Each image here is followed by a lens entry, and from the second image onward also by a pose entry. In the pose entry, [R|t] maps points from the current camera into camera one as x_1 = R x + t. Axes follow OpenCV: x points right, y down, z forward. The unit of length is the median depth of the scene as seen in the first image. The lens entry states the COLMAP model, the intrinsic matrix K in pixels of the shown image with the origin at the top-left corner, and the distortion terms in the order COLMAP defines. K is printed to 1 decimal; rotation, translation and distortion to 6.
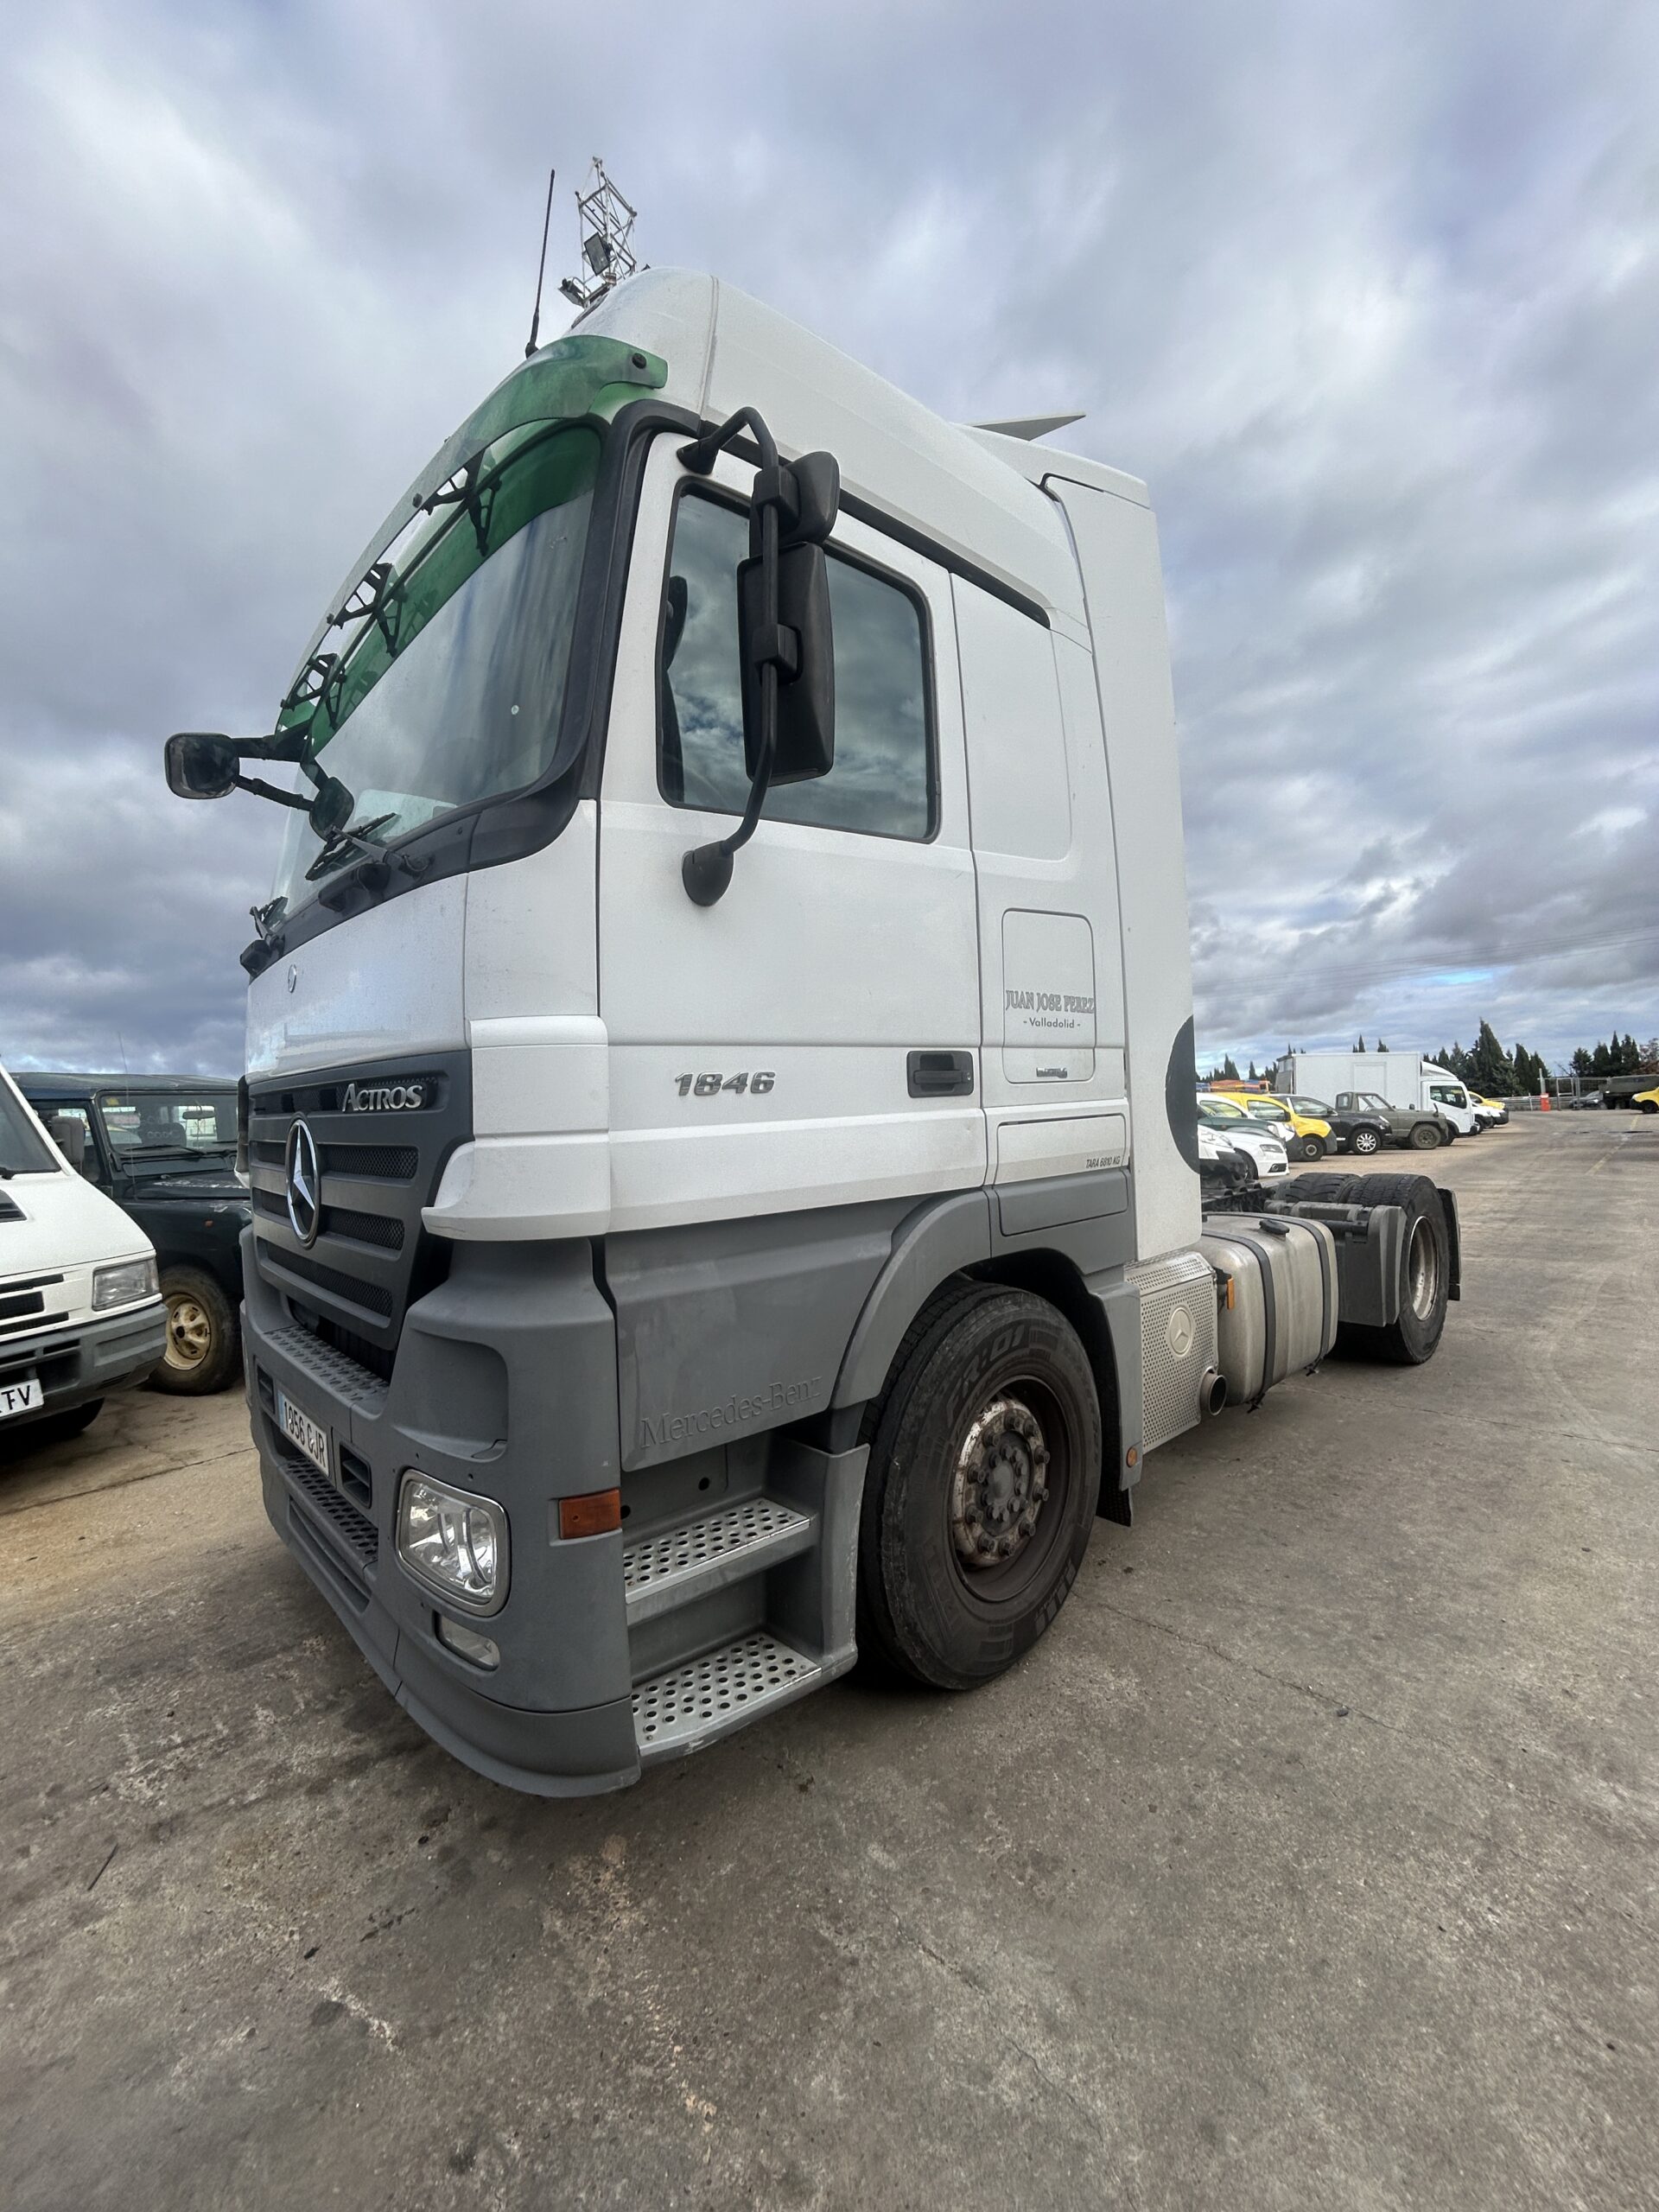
lens RADIAL K [[894.5, 0, 829.4], [0, 894.5, 1103.0], [0, 0, 1]] dist [0.004016, 0.000102]
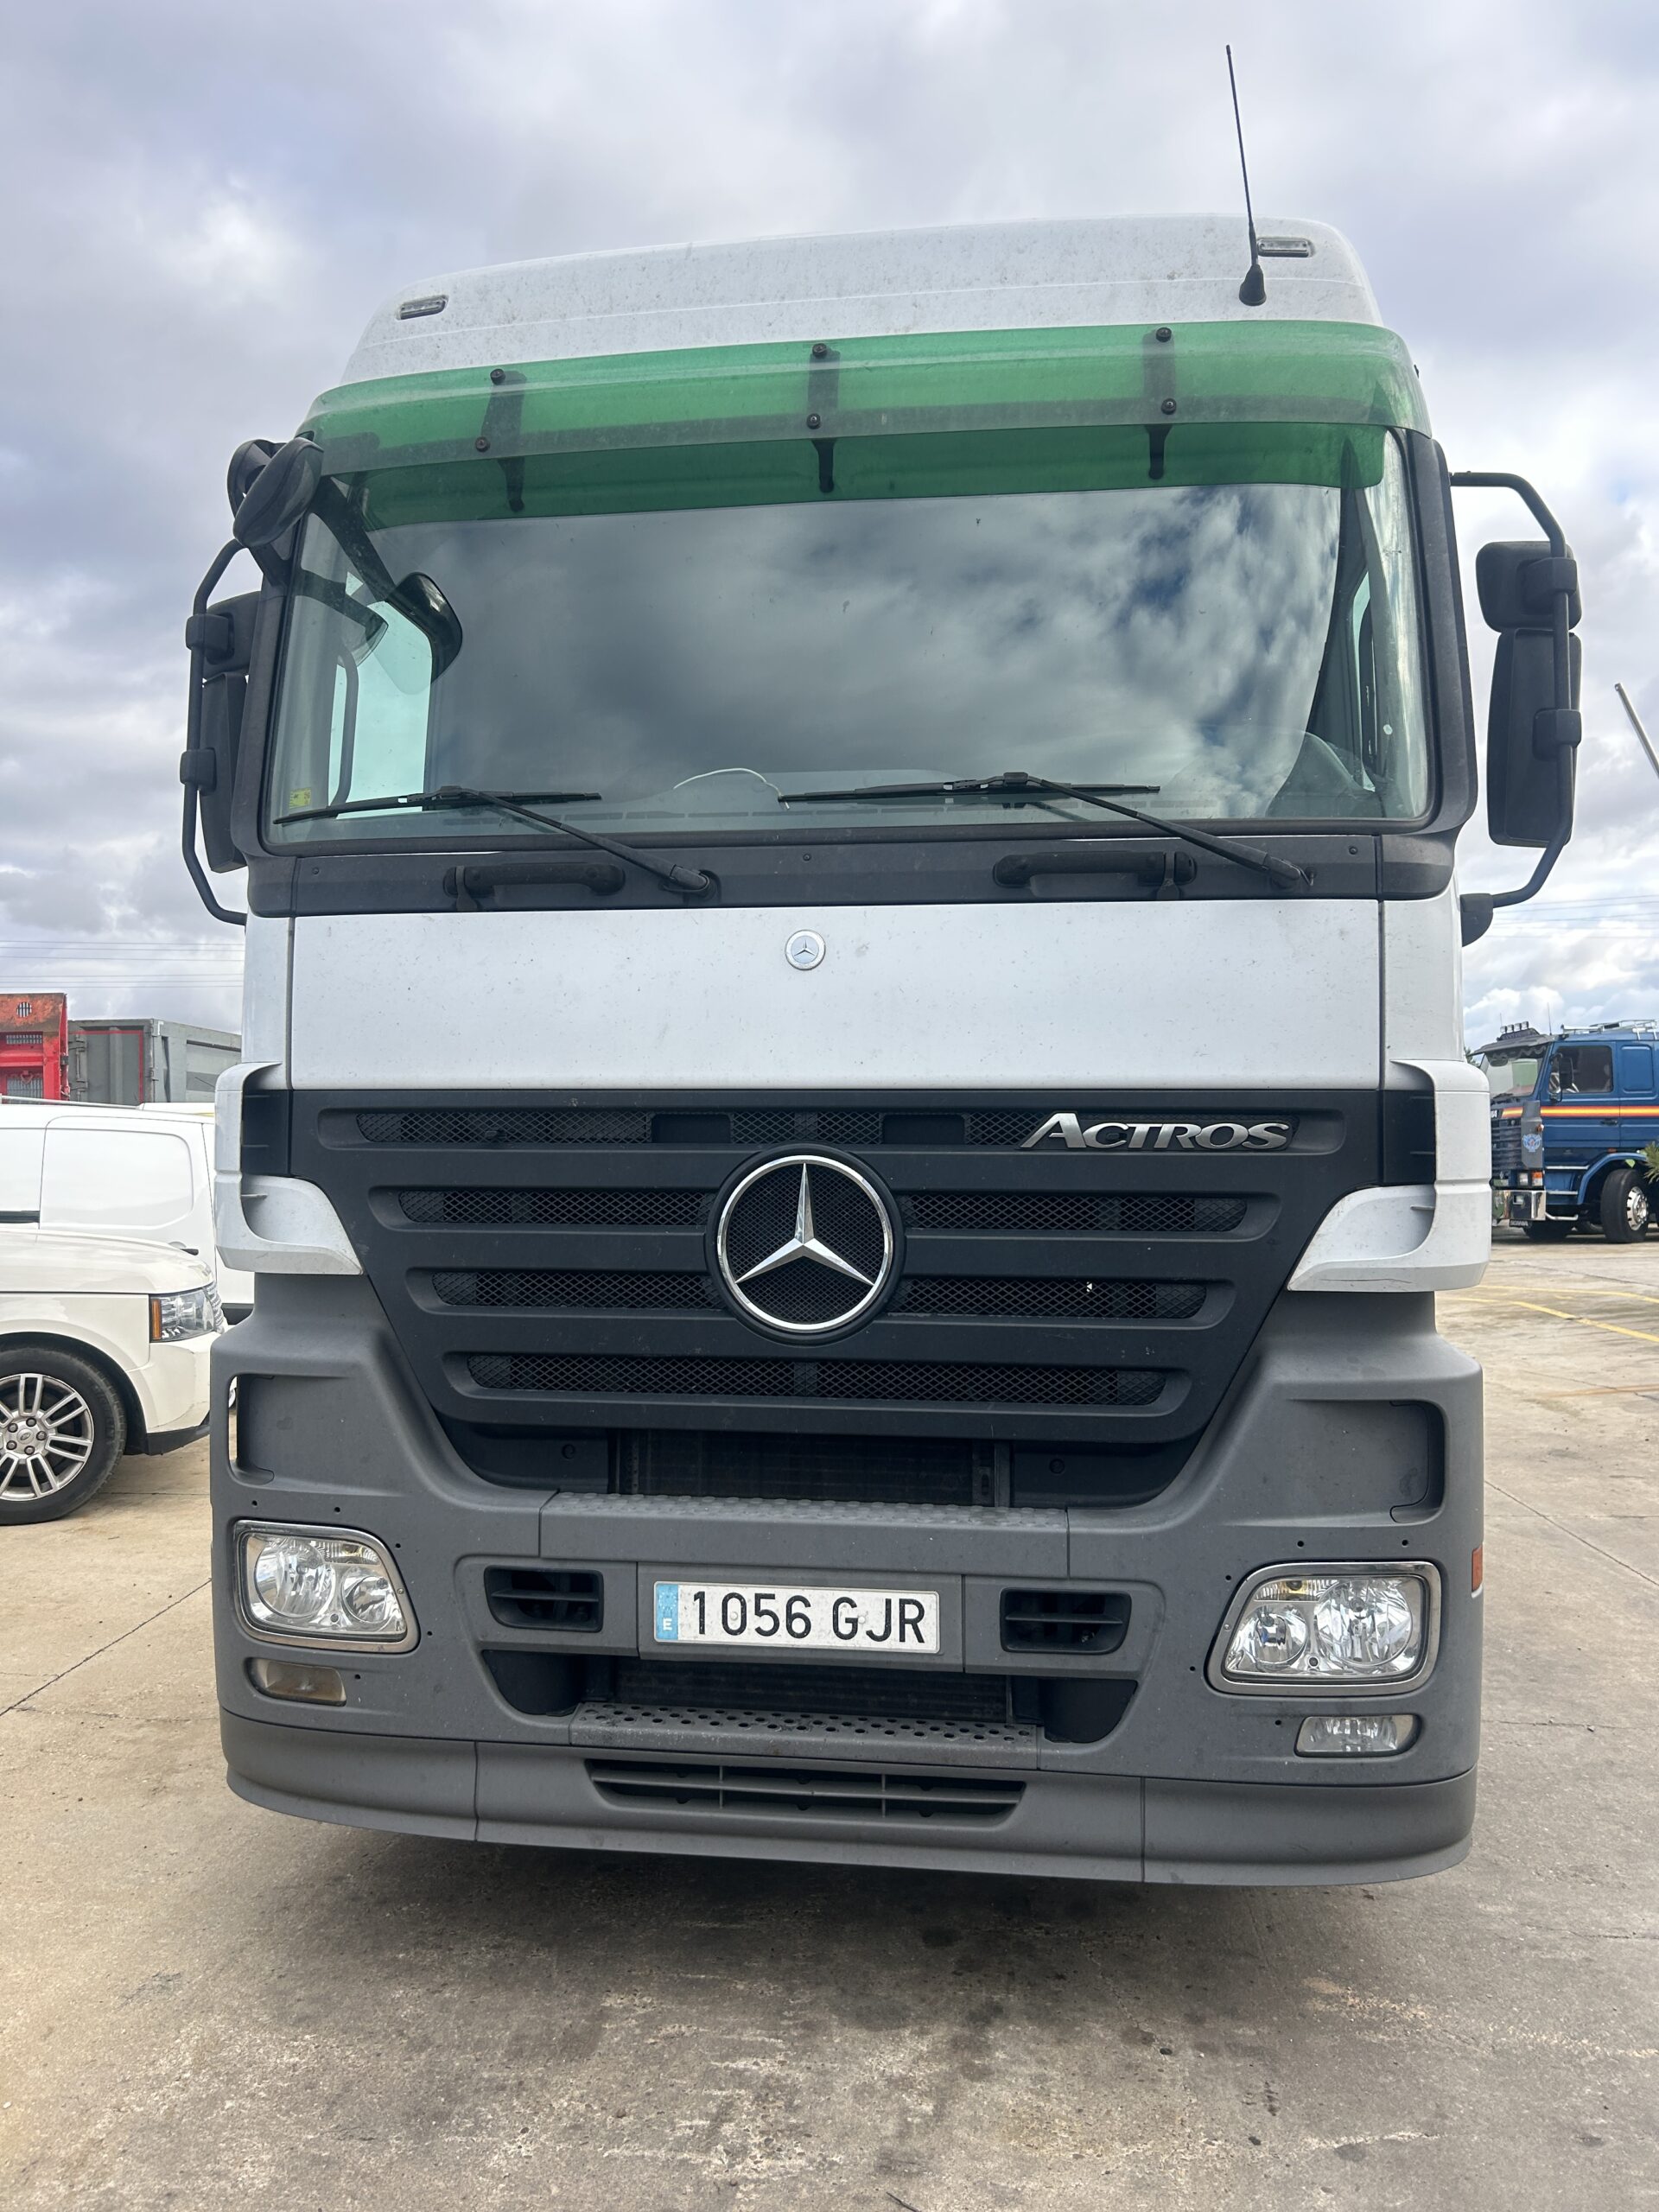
lens RADIAL K [[1679.9, 0, 827.8], [0, 1679.9, 1106.5], [0, 0, 1]] dist [0.030459, -0.010107]
pose [[0.765012, 0.048426, 0.642193, -1.492945], [-0.035892, 0.998825, -0.032562, 0.025661], [-0.643015, 0.001861, 0.765851, 0.019261]]
